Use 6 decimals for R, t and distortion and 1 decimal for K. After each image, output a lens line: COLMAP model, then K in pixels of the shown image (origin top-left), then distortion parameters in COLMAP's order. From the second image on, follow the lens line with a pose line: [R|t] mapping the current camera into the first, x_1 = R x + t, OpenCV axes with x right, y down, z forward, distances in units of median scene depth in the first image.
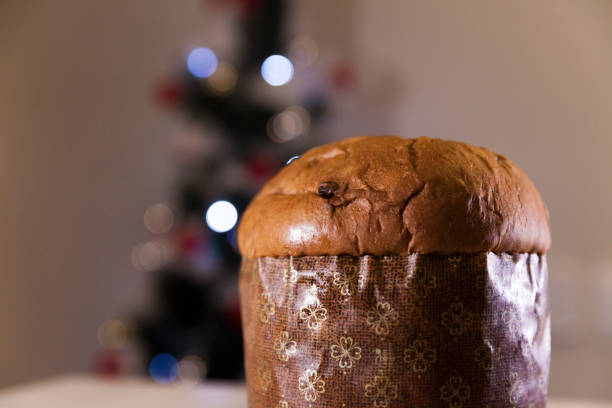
lens RADIAL K [[943.7, 0, 311.7], [0, 943.7, 206.2], [0, 0, 1]] dist [-0.042916, 0.000000]
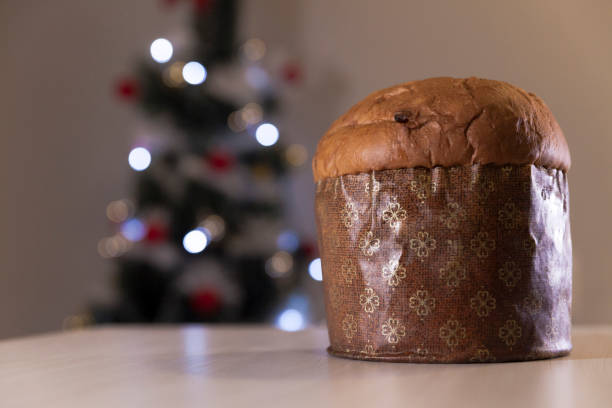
lens RADIAL K [[943.7, 0, 309.5], [0, 943.7, 208.3], [0, 0, 1]] dist [-0.042916, 0.000000]
pose [[0.996756, -0.011848, 0.079605, -0.210071], [0.012678, 0.999870, -0.009932, 0.116589], [-0.079477, 0.010909, 0.996777, -0.232459]]
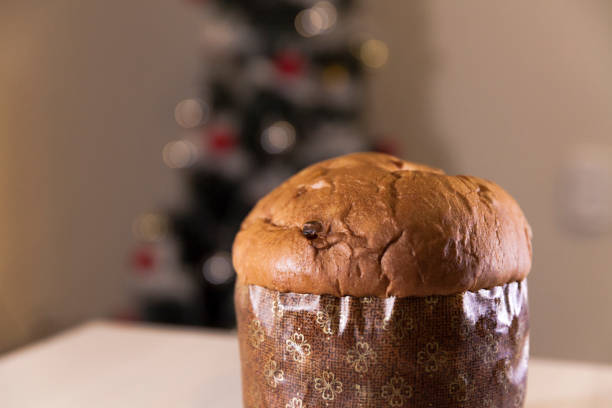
lens RADIAL K [[943.7, 0, 303.4], [0, 943.7, 202.4], [0, 0, 1]] dist [-0.042916, 0.000000]
pose [[0.998798, -0.003270, -0.048911, 0.060421], [0.009967, 0.990478, 0.137312, -0.196187], [0.047996, -0.137634, 0.989320, -0.031380]]
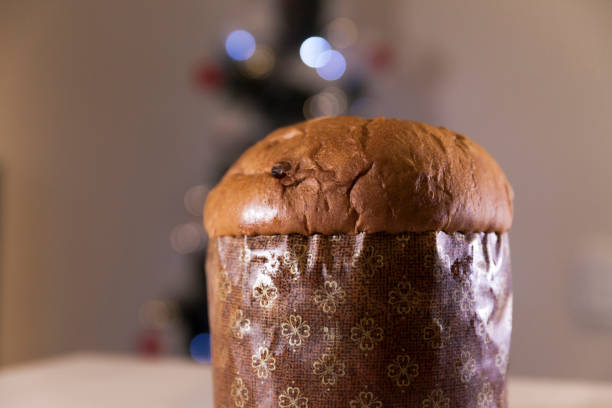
lens RADIAL K [[943.7, 0, 310.0], [0, 943.7, 206.4], [0, 0, 1]] dist [-0.042916, 0.000000]
pose [[0.998142, -0.003493, -0.060827, 0.112941], [0.004673, 0.999803, 0.019268, 0.002310], [0.060748, -0.019517, 0.997962, -0.008862]]
